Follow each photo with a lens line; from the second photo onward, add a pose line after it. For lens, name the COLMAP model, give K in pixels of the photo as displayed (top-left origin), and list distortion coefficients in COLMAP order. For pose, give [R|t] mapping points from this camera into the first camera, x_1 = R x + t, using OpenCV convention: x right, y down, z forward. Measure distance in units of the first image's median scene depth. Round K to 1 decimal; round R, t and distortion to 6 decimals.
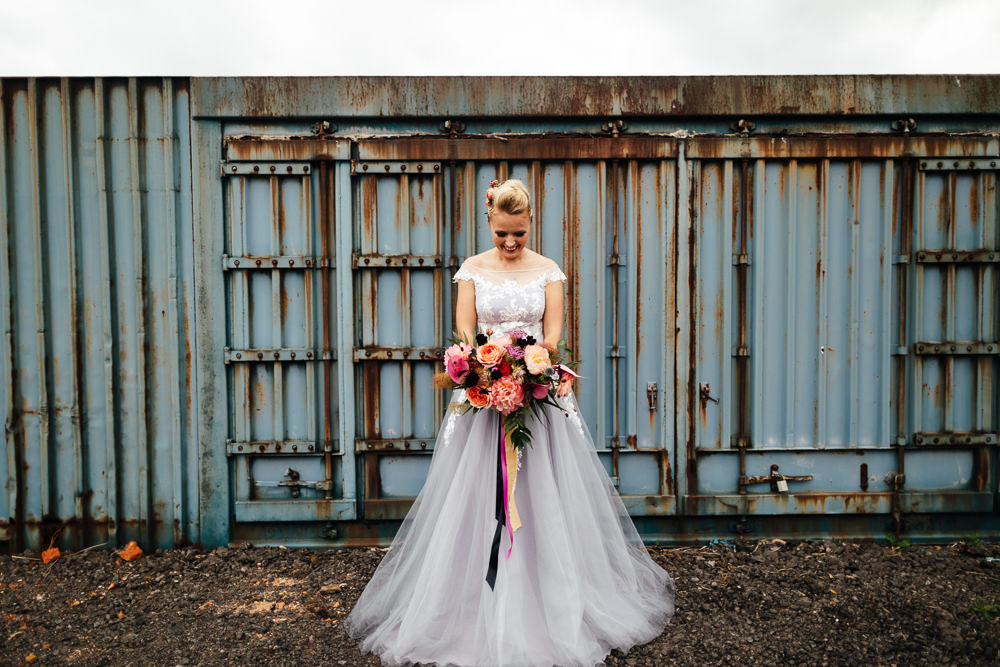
lens RADIAL K [[727.8, 0, 502.3], [0, 727.8, 328.7], [0, 0, 1]] dist [-0.025903, 0.013760]
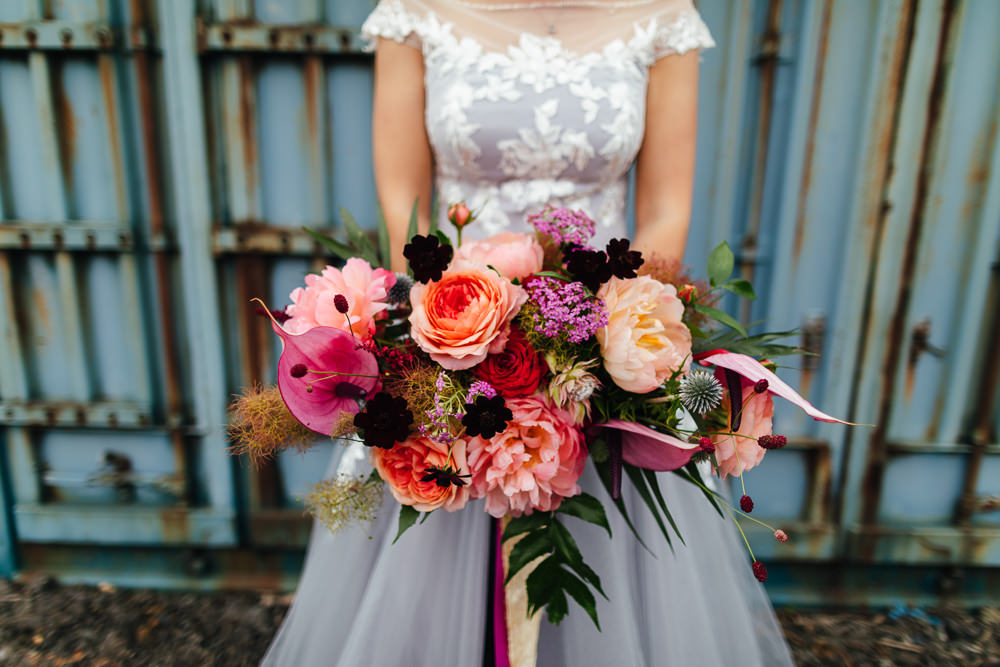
lens RADIAL K [[727.8, 0, 507.1], [0, 727.8, 339.5], [0, 0, 1]] dist [-0.025903, 0.013760]
pose [[0.999499, 0.030363, -0.008949, 0.000626], [-0.027807, 0.977282, 0.210110, -0.006388], [0.015125, -0.209755, 0.977637, 0.512588]]
